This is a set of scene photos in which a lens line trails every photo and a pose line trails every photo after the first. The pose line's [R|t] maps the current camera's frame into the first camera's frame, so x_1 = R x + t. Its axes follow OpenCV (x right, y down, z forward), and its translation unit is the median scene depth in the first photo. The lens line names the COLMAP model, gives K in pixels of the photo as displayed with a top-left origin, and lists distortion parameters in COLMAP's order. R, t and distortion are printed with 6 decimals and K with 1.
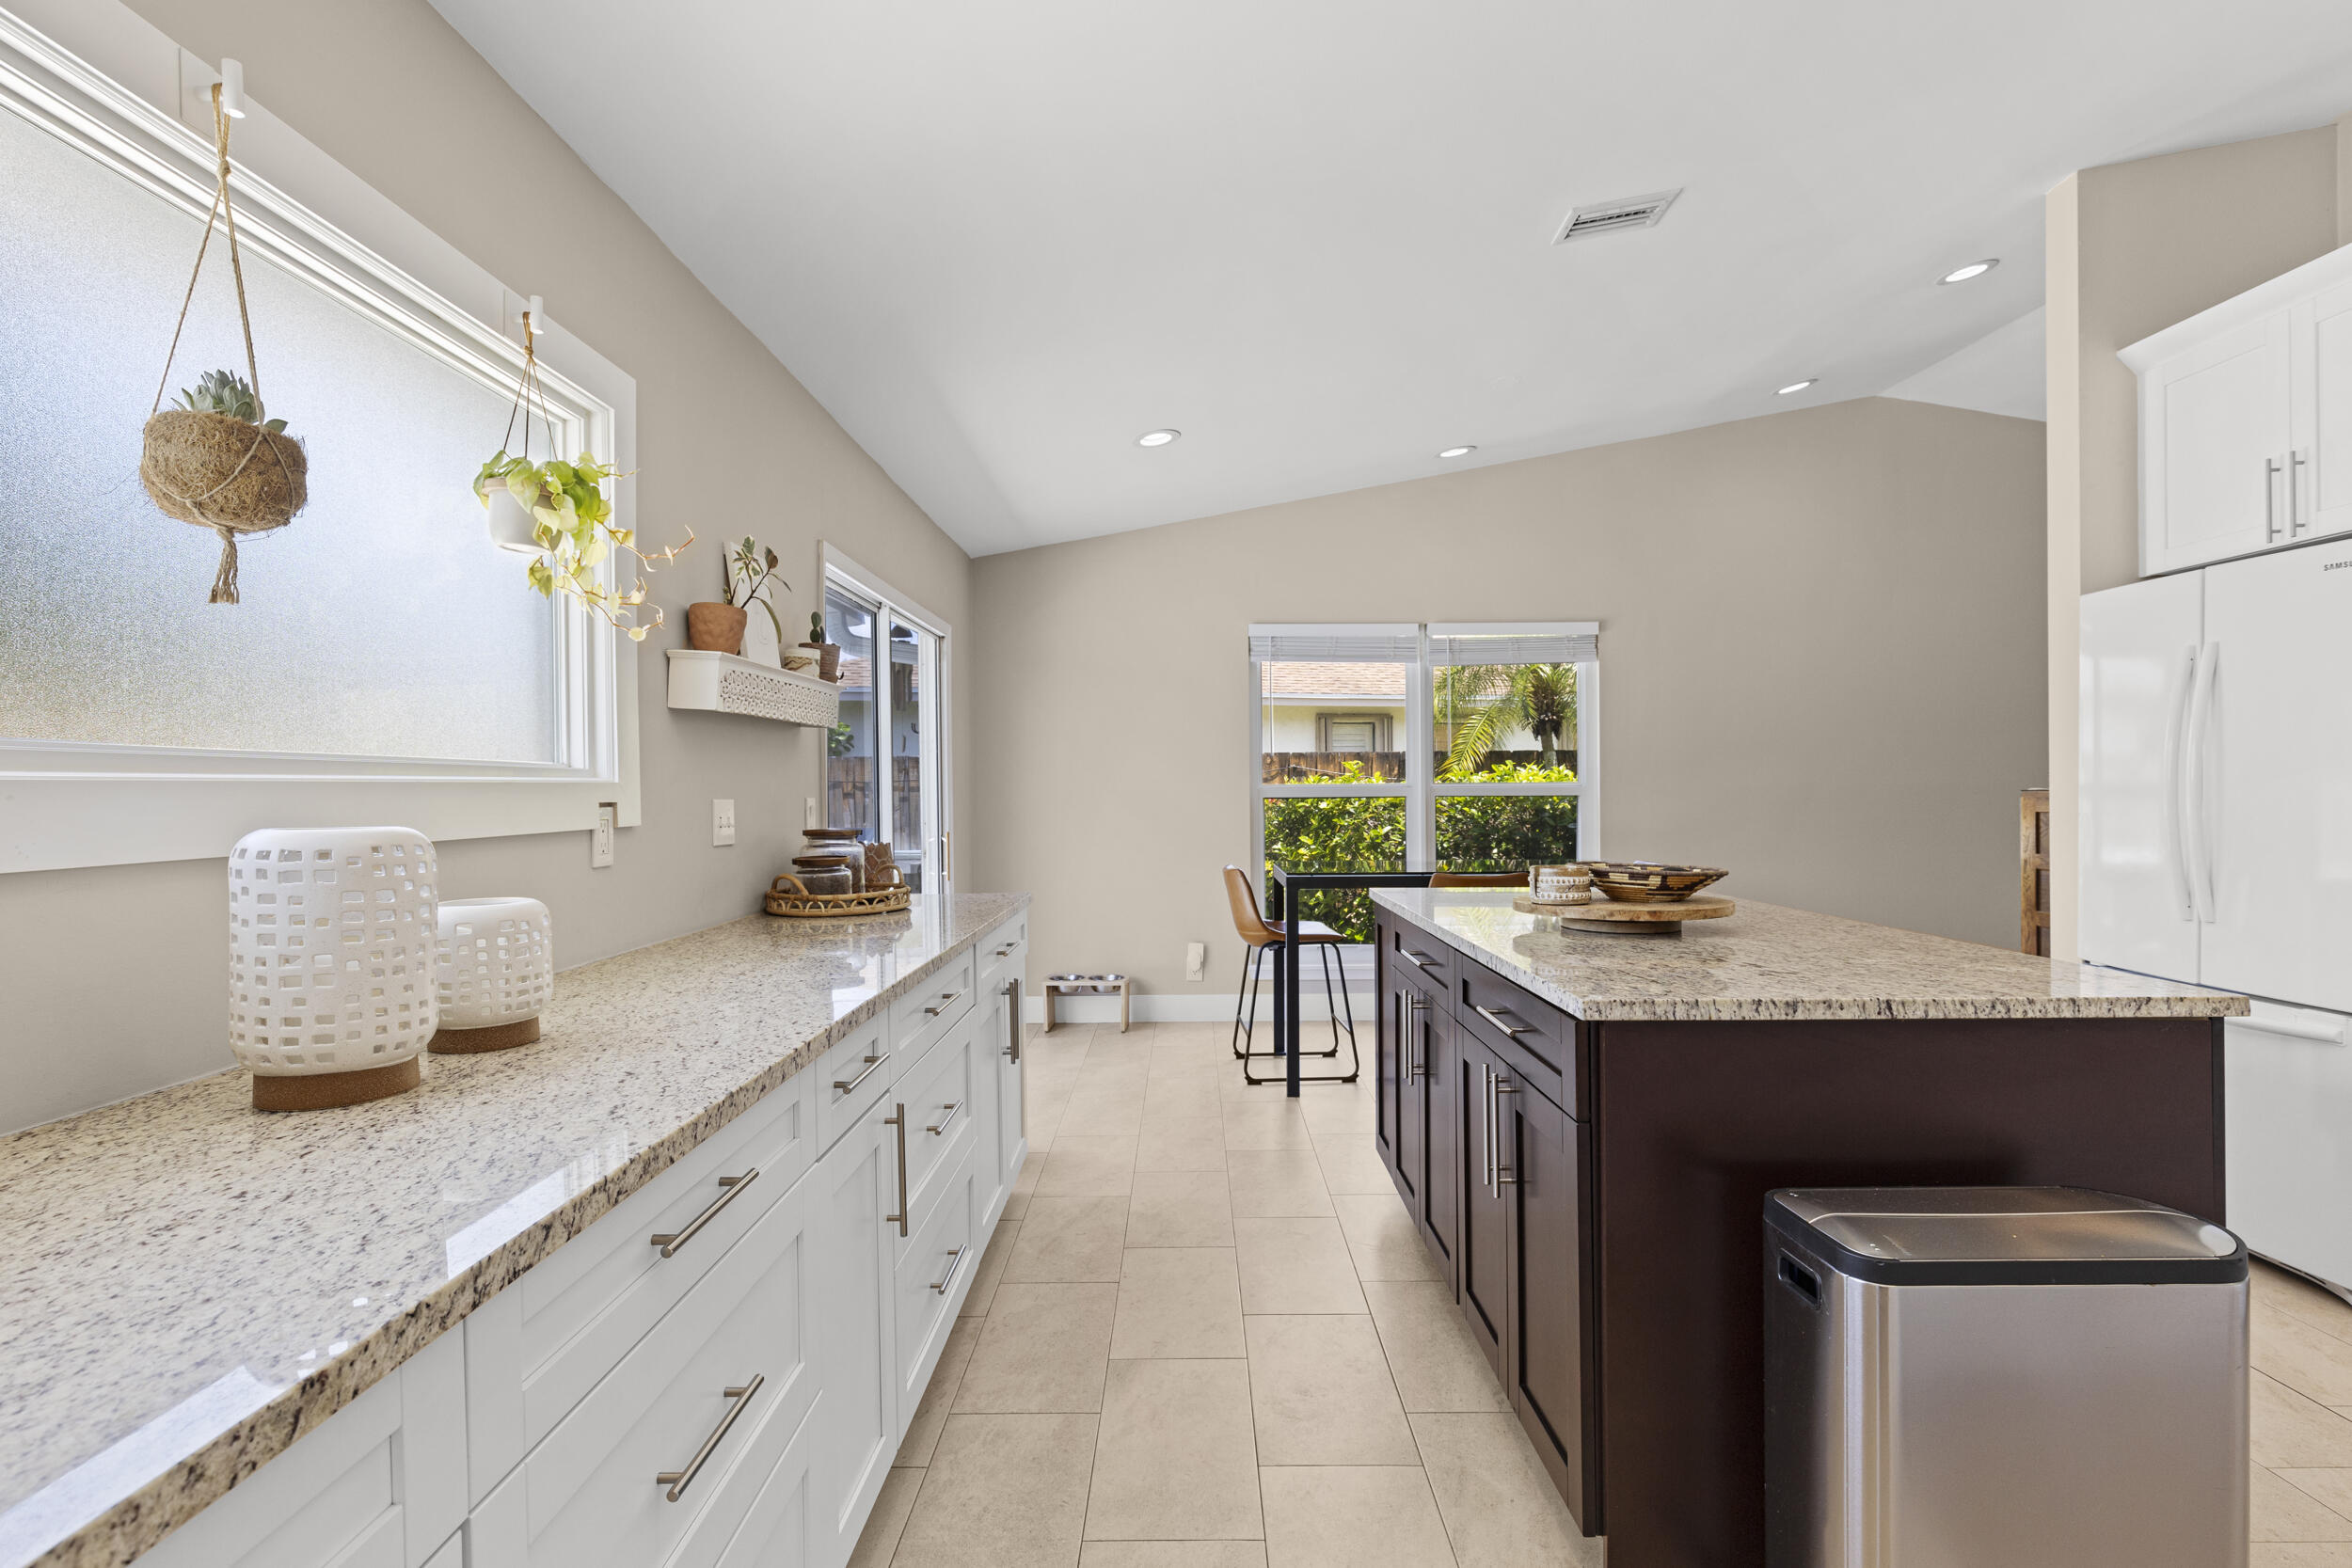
lens RADIAL K [[1151.6, 0, 1165.5], [0, 1151.6, 791.1], [0, 0, 1]] dist [0.003445, -0.000273]
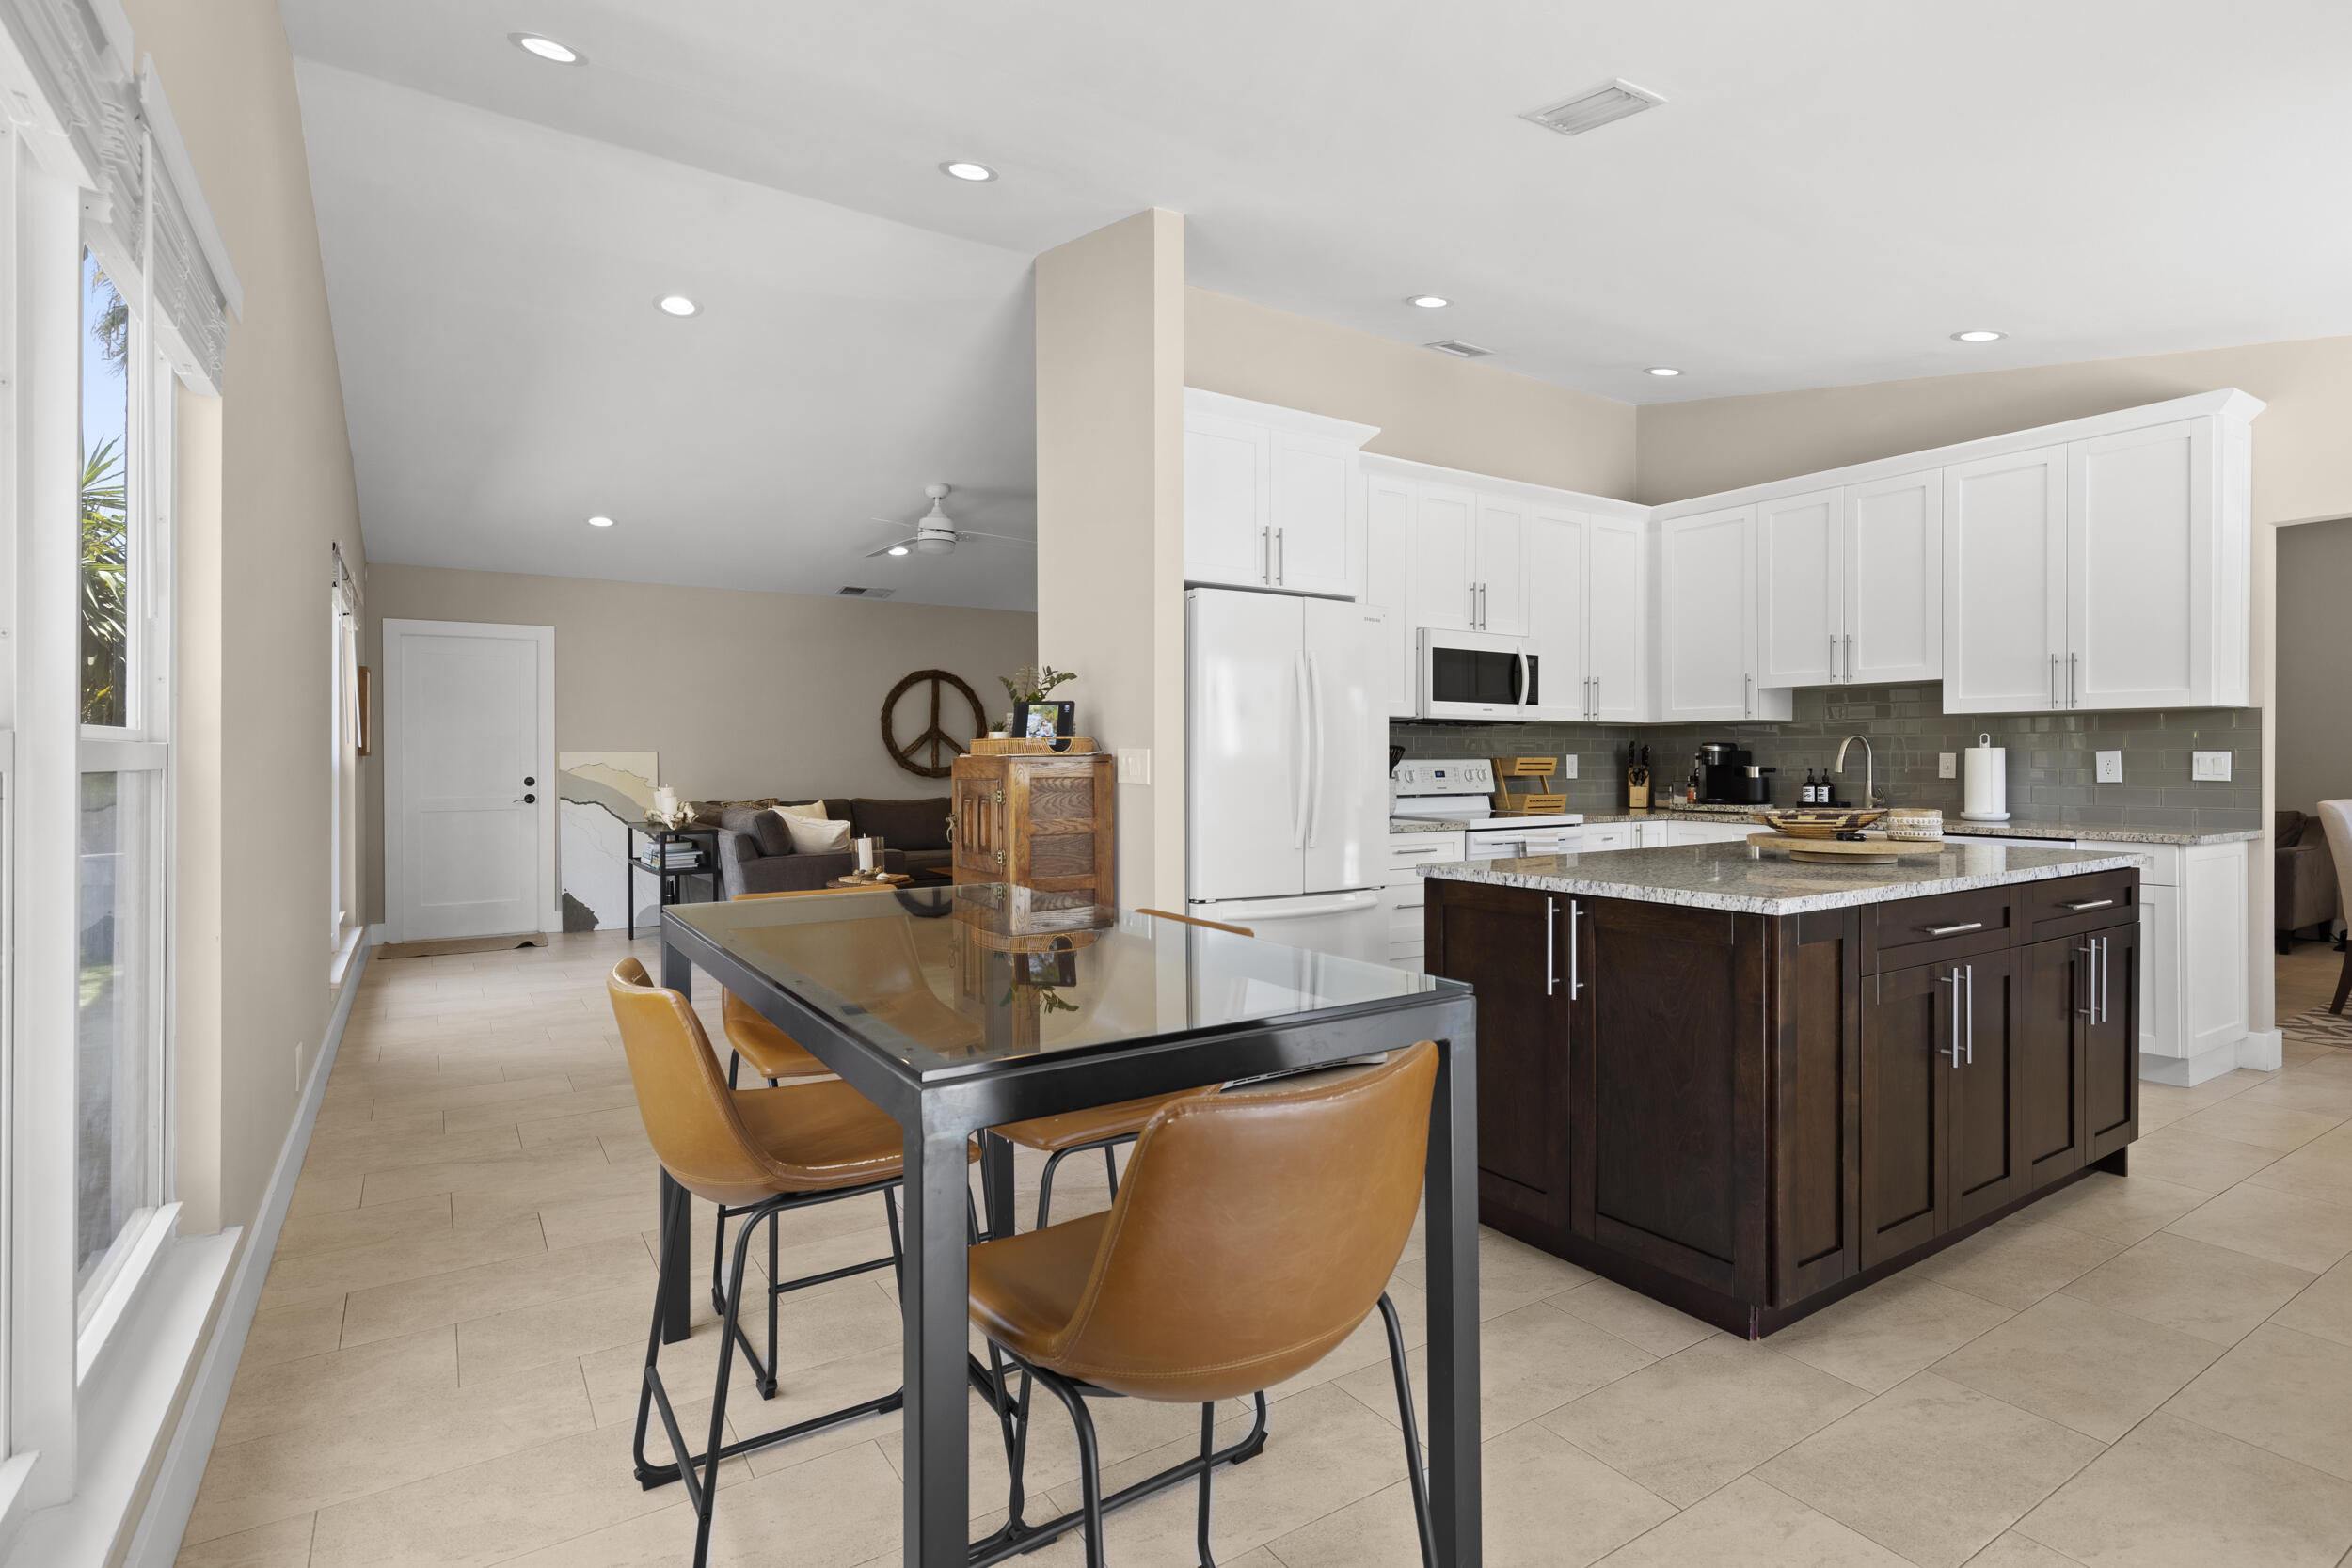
lens RADIAL K [[1151.6, 0, 1184.5], [0, 1151.6, 768.0], [0, 0, 1]] dist [0.003445, -0.000273]
pose [[-0.571213, -0.004350, 0.820790, -0.156810], [0.011169, 0.999852, 0.013072, -0.003067], [-0.820726, 0.016634, -0.571080, 1.691899]]
